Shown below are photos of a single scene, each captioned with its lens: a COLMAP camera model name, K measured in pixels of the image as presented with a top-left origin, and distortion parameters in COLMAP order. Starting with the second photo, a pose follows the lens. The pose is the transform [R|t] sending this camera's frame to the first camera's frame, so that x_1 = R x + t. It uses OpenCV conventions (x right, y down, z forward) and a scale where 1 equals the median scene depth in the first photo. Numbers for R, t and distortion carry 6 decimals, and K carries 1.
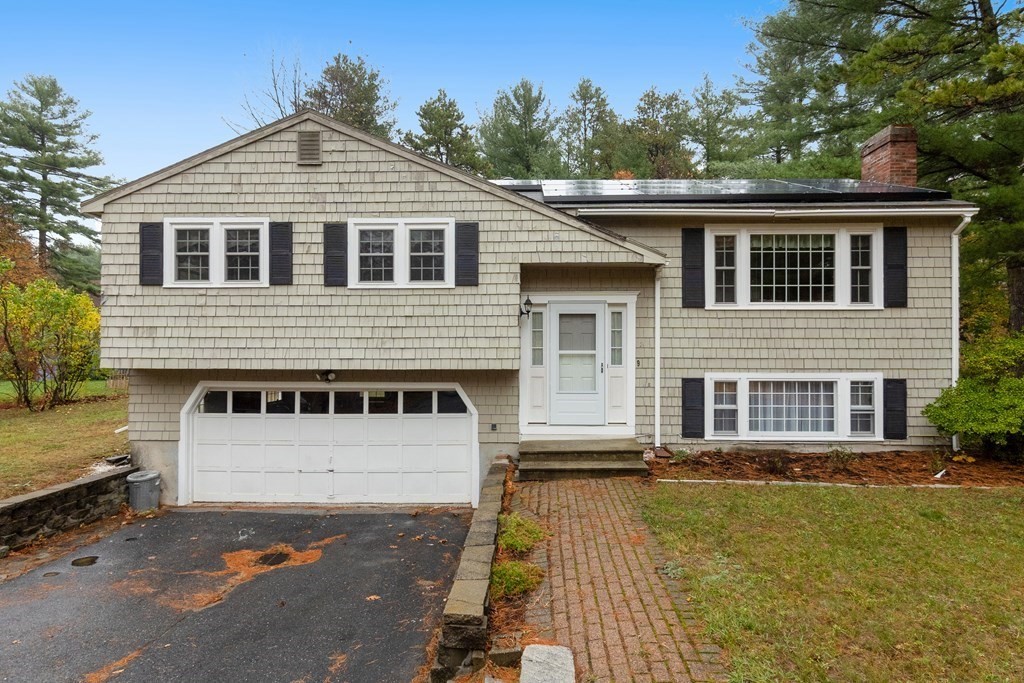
lens RADIAL K [[531.9, 0, 519.0], [0, 531.9, 348.8], [0, 0, 1]] dist [0.000953, -0.000271]
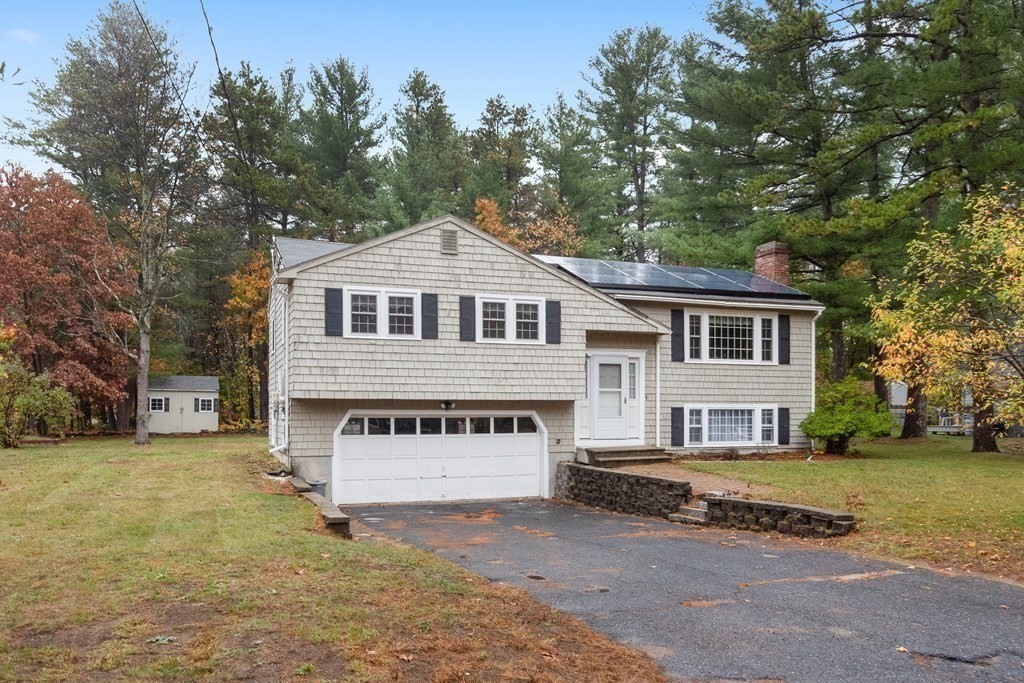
lens RADIAL K [[783.9, 0, 509.9], [0, 783.9, 407.3], [0, 0, 1]] dist [-0.006342, -0.000929]
pose [[0.932605, 0.001347, 0.360896, -0.945379], [-0.001788, 0.999998, 0.000888, 0.054284], [-0.360894, -0.001474, 0.932606, -0.939441]]
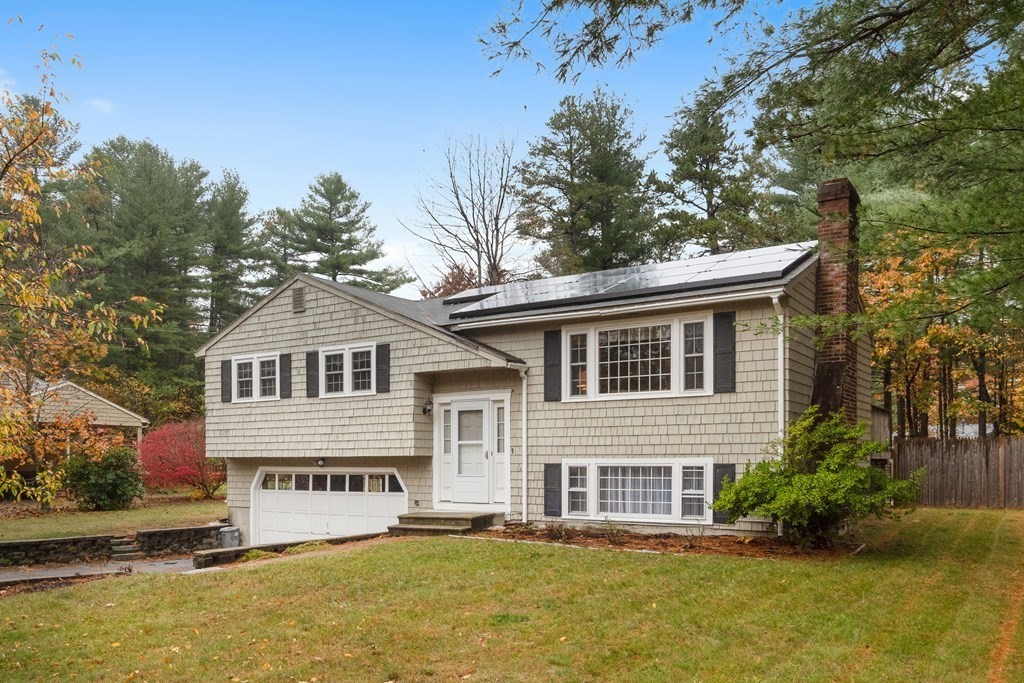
lens RADIAL K [[798.7, 0, 532.8], [0, 798.7, 473.3], [0, 0, 1]] dist [-0.003734, -0.000771]
pose [[0.857708, 0.004714, -0.514115, 1.171309], [0.006306, 0.999786, 0.019687, 0.042419], [0.514098, -0.020128, 0.857495, -0.480548]]
